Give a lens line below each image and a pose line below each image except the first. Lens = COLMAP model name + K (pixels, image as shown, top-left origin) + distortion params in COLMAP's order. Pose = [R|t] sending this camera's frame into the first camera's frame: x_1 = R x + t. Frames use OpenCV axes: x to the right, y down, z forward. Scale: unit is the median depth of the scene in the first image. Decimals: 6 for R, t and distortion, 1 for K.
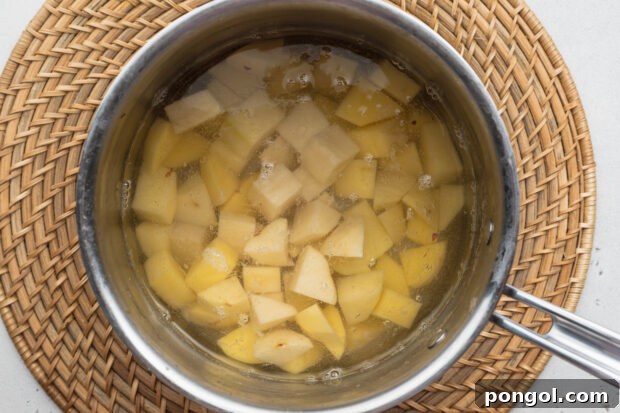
lens RADIAL K [[941.4, 0, 310.0], [0, 941.4, 206.5], [0, 0, 1]] dist [-0.163756, 0.465314]
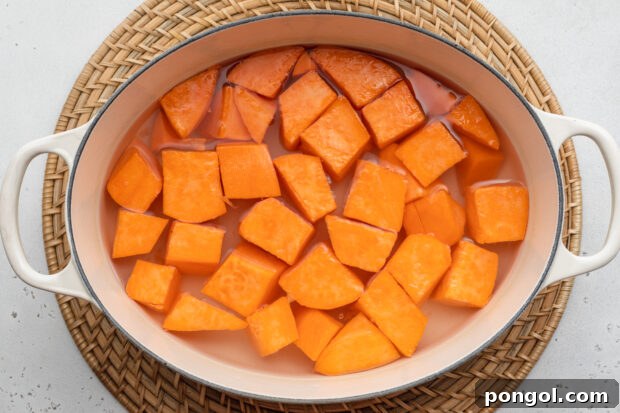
lens RADIAL K [[941.4, 0, 310.0], [0, 941.4, 206.5], [0, 0, 1]] dist [-0.163756, 0.465314]
pose [[0.999997, 0.000650, 0.002446, -0.031456], [-0.000436, 0.996254, -0.086476, 0.088982], [-0.002493, 0.086475, 0.996251, -0.144901]]
